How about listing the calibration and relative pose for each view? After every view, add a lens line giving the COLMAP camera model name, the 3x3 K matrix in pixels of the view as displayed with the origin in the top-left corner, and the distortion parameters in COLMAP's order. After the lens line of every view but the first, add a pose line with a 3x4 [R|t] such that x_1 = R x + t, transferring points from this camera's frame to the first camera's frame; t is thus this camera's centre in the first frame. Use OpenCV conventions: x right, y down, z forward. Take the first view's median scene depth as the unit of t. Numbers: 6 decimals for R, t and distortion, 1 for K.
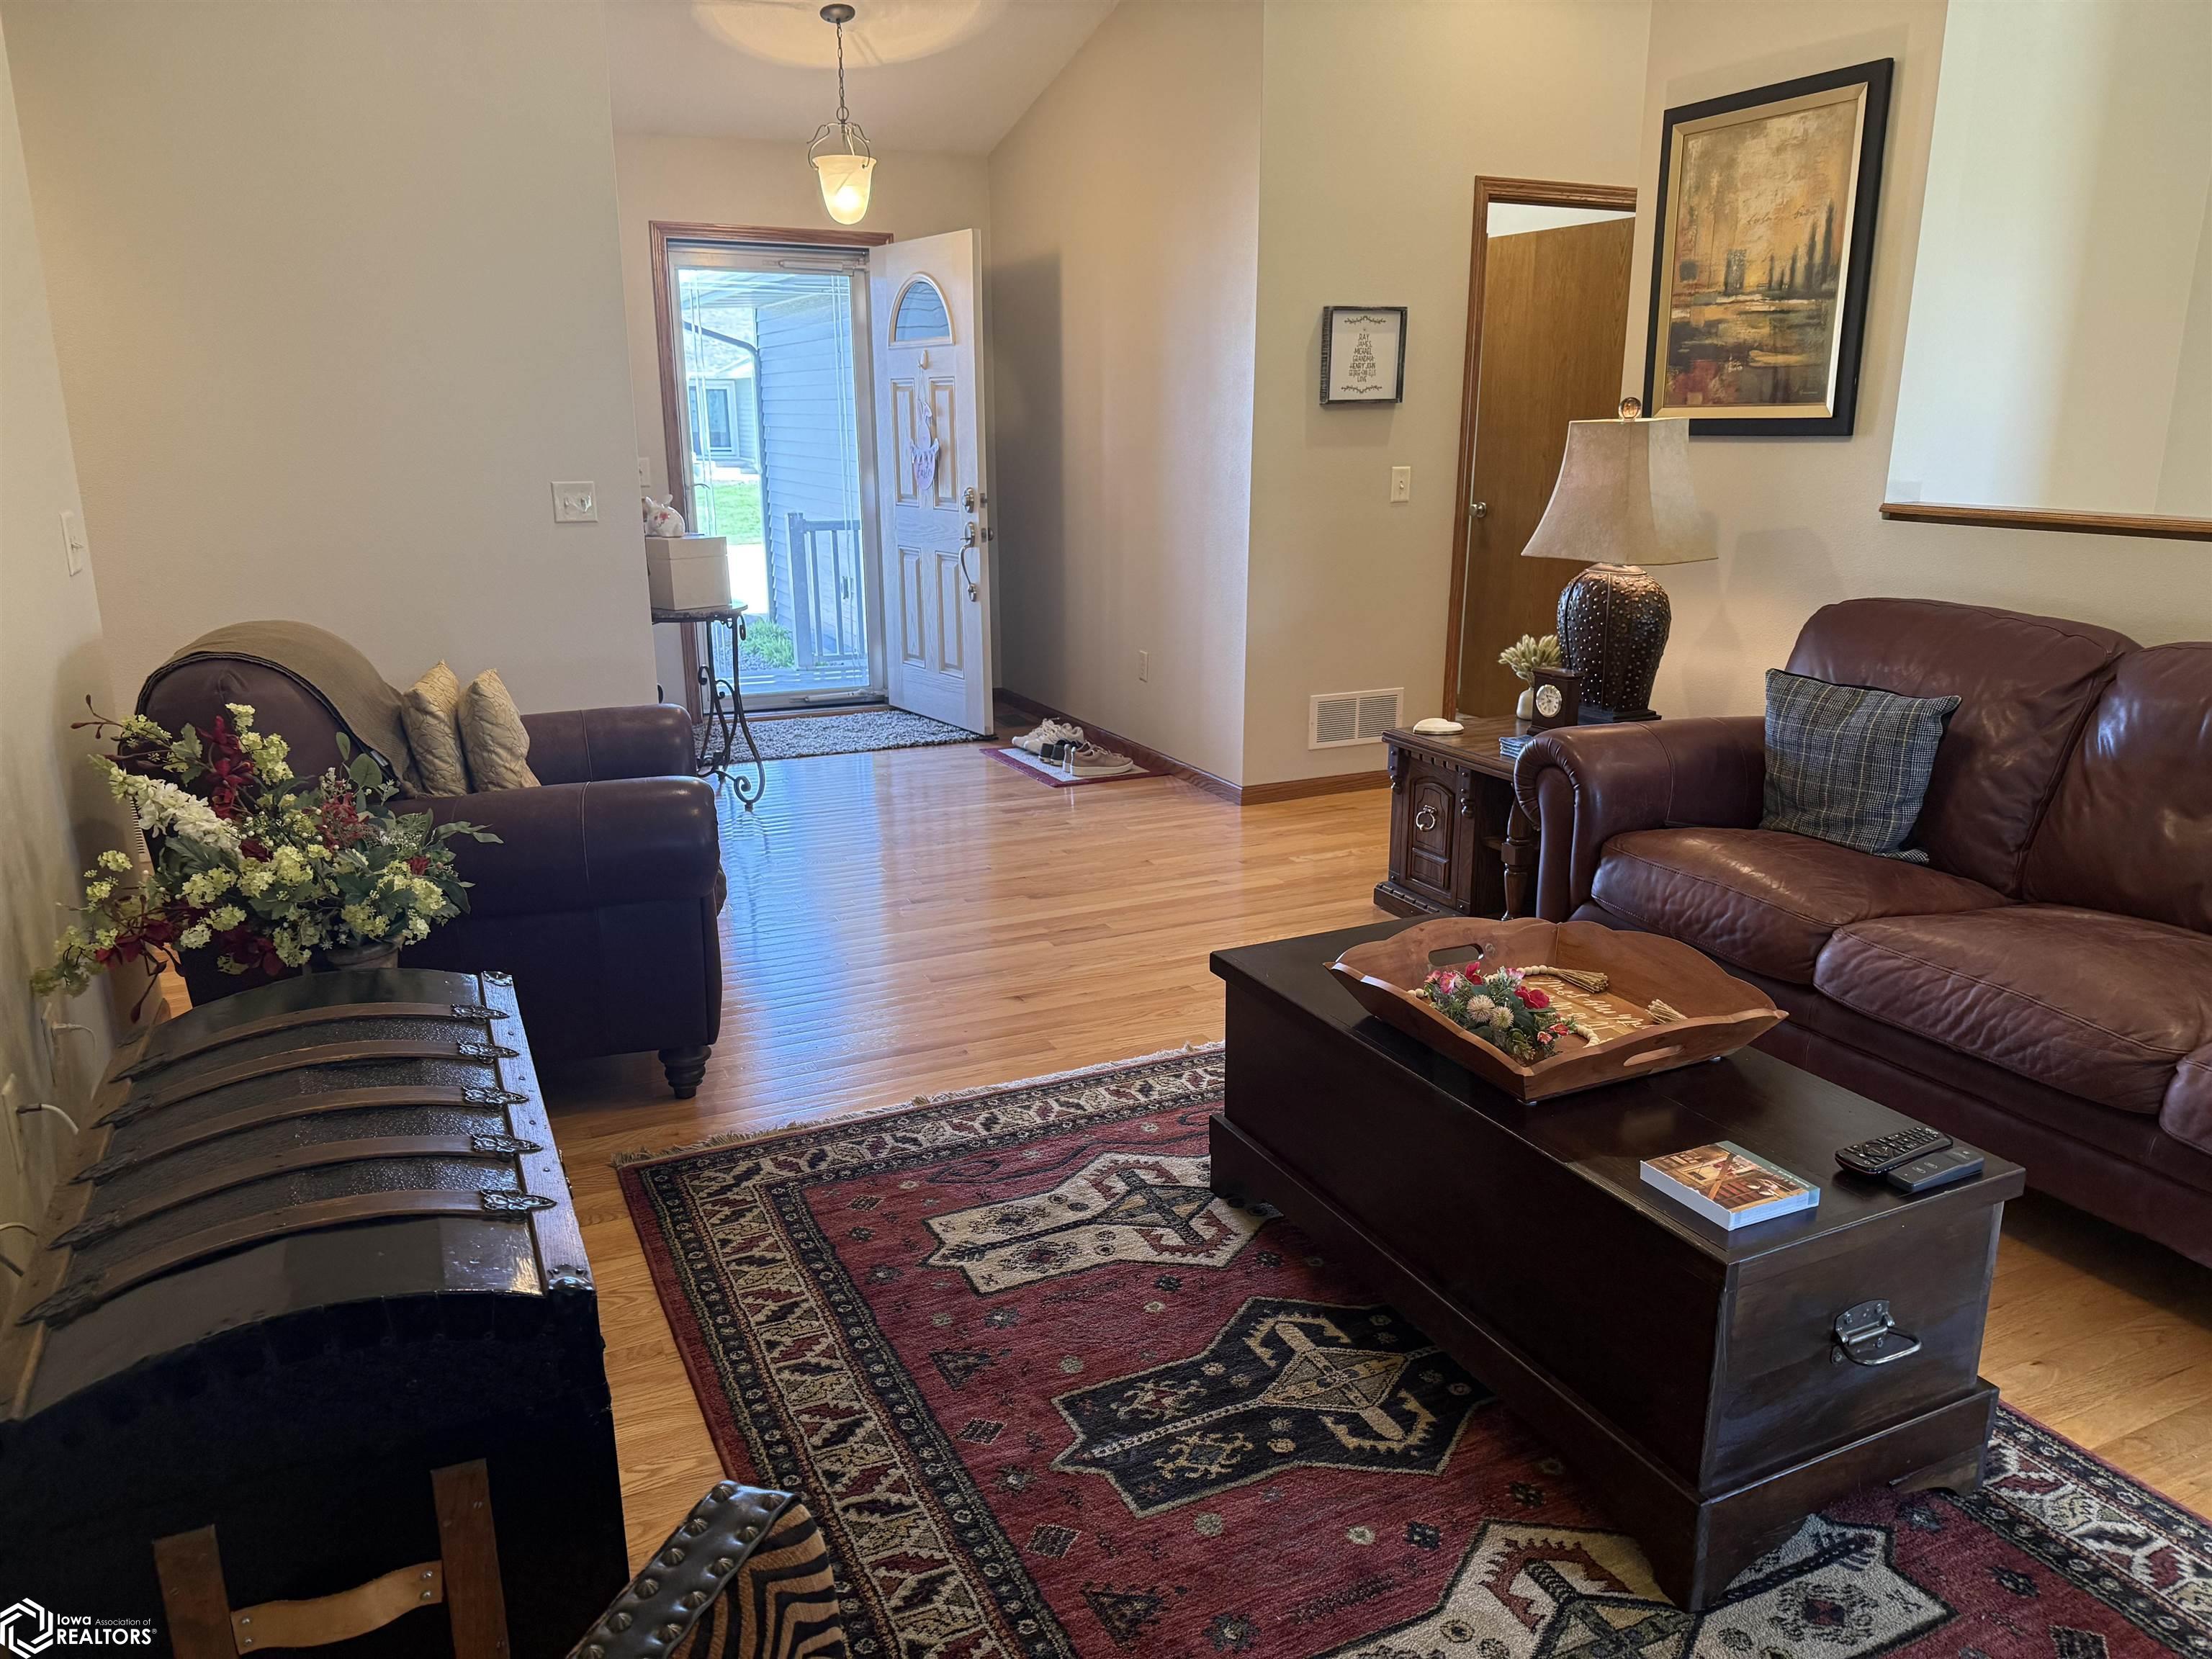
lens RADIAL K [[1572.1, 0, 1108.0], [0, 1572.1, 822.1], [0, 0, 1]] dist [0.023943, -0.034455]
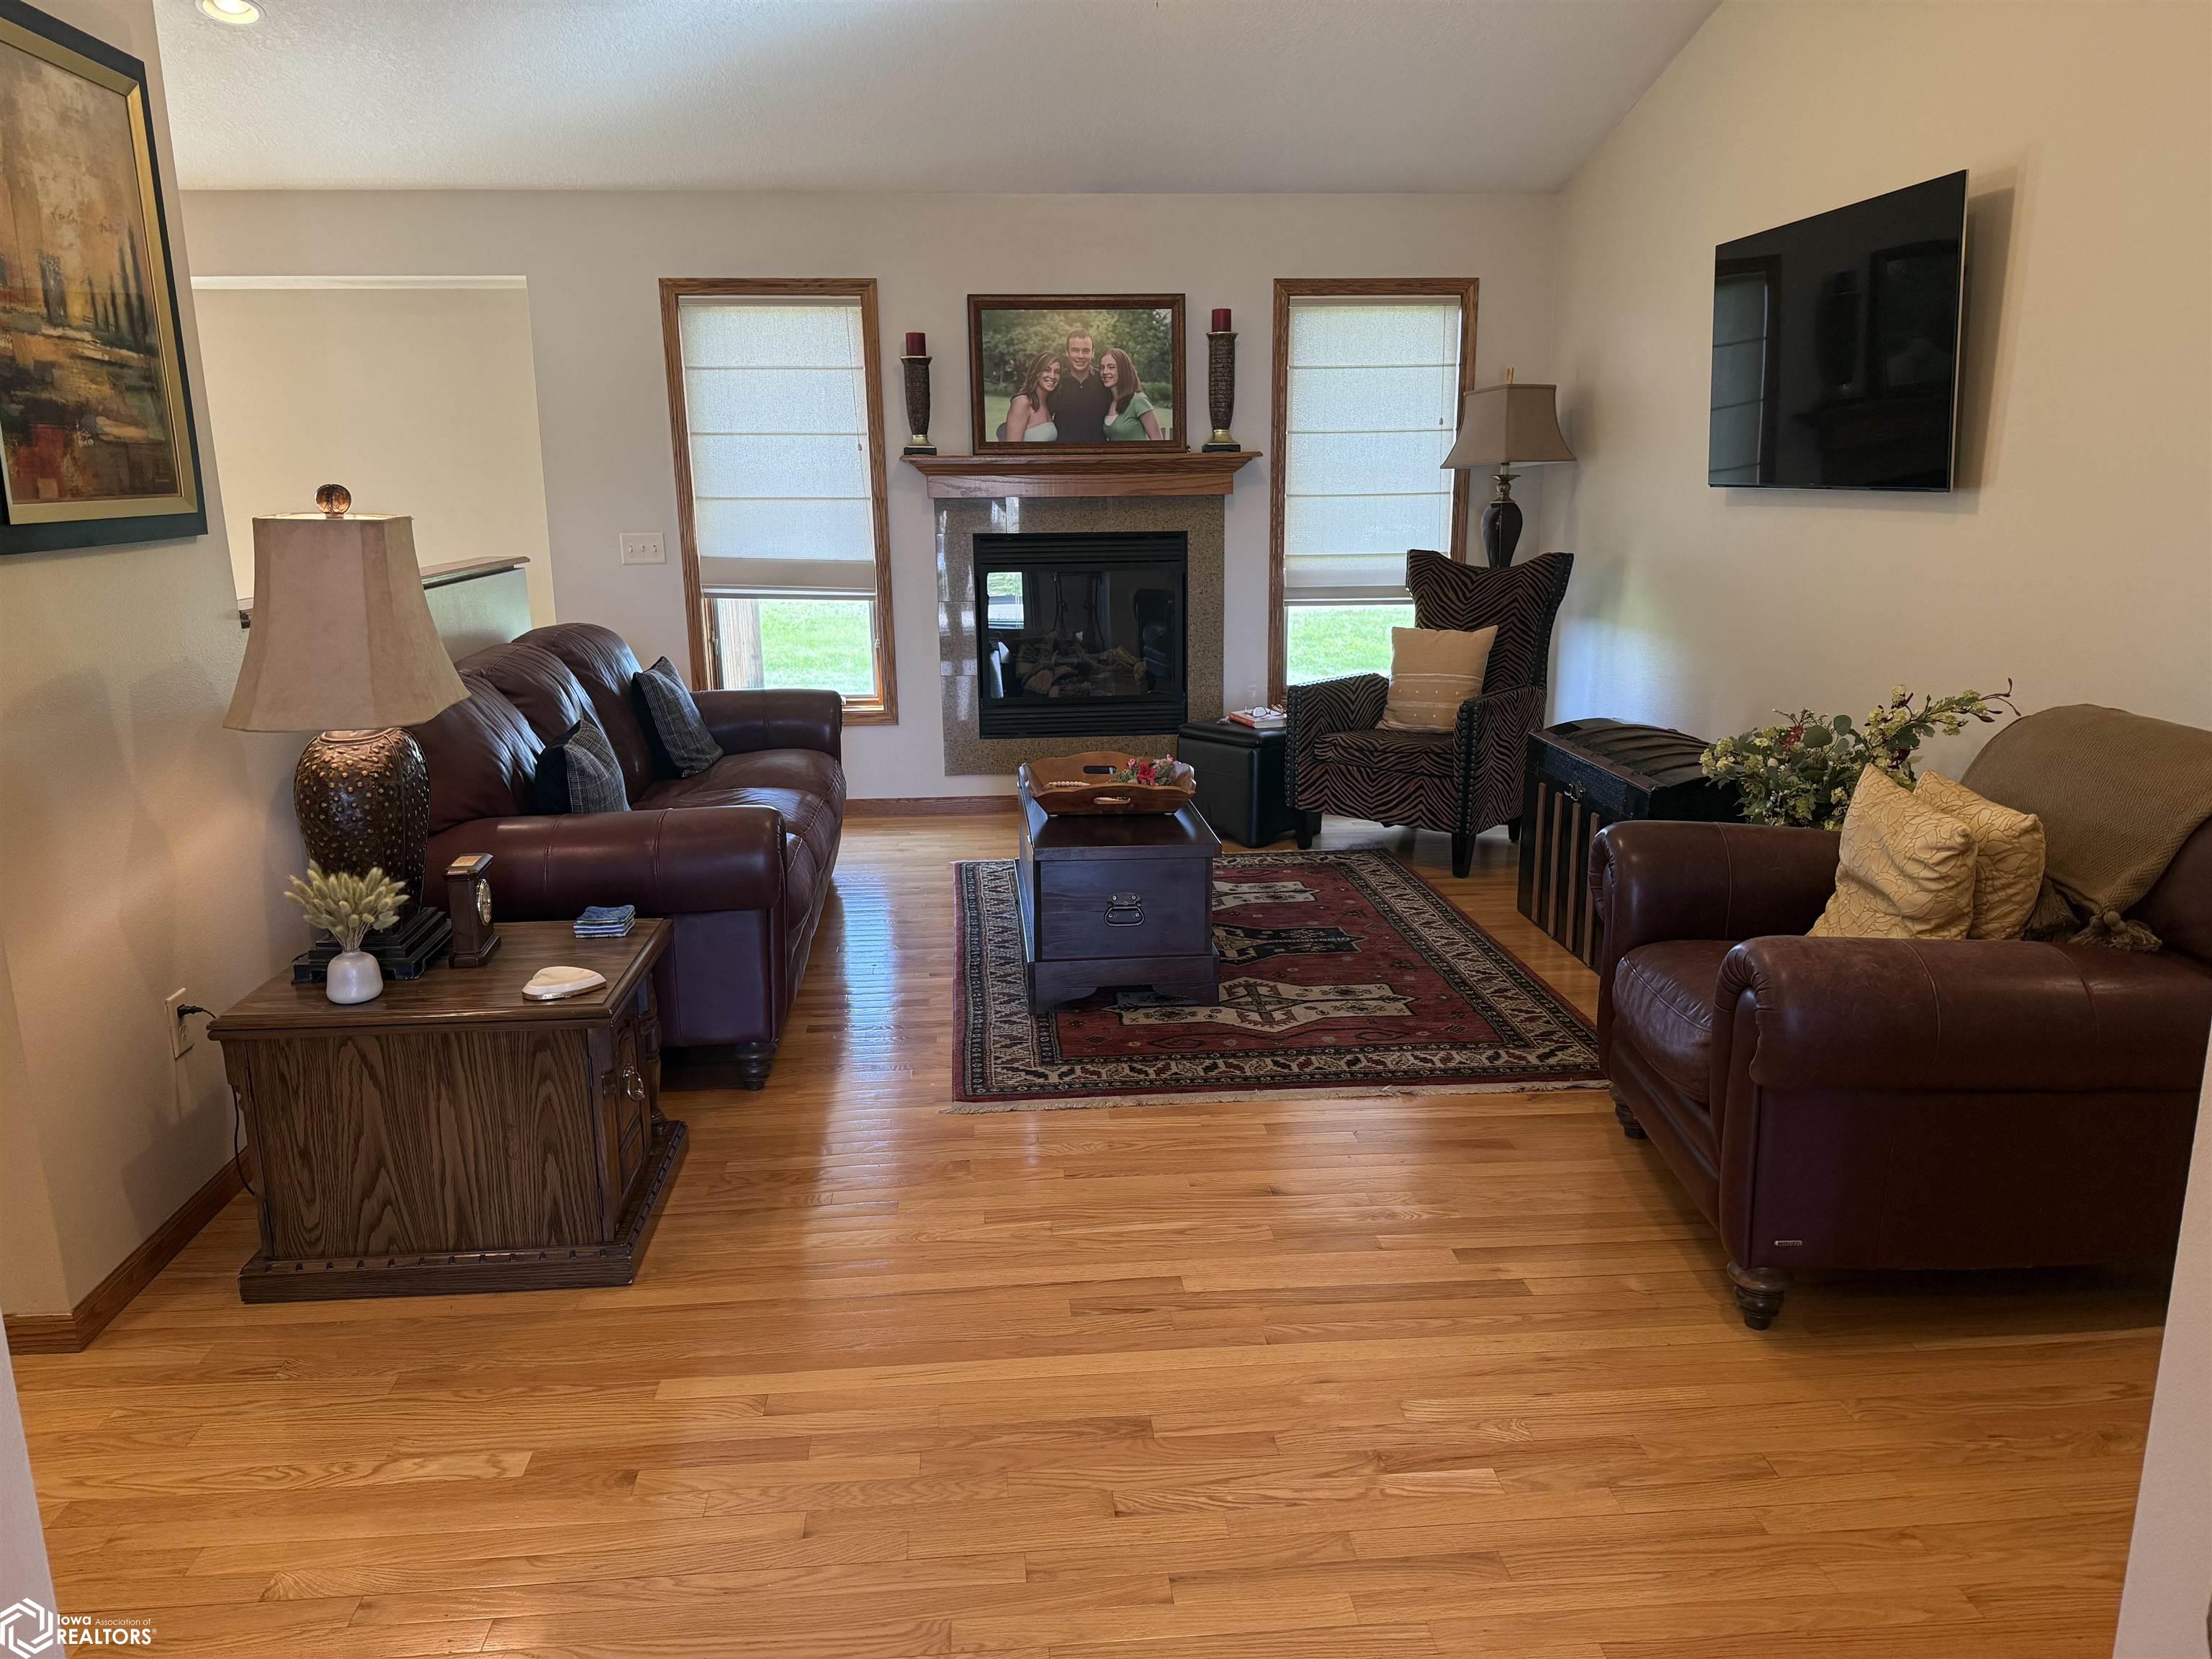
lens RADIAL K [[1572.1, 0, 1093.0], [0, 1572.1, 843.7], [0, 0, 1]] dist [0.023943, -0.034455]
pose [[-0.936232, -0.066125, 0.345104, -0.293124], [0.103083, 0.887234, 0.449655, -0.523851], [-0.335922, 0.456556, -0.823840, 1.974690]]
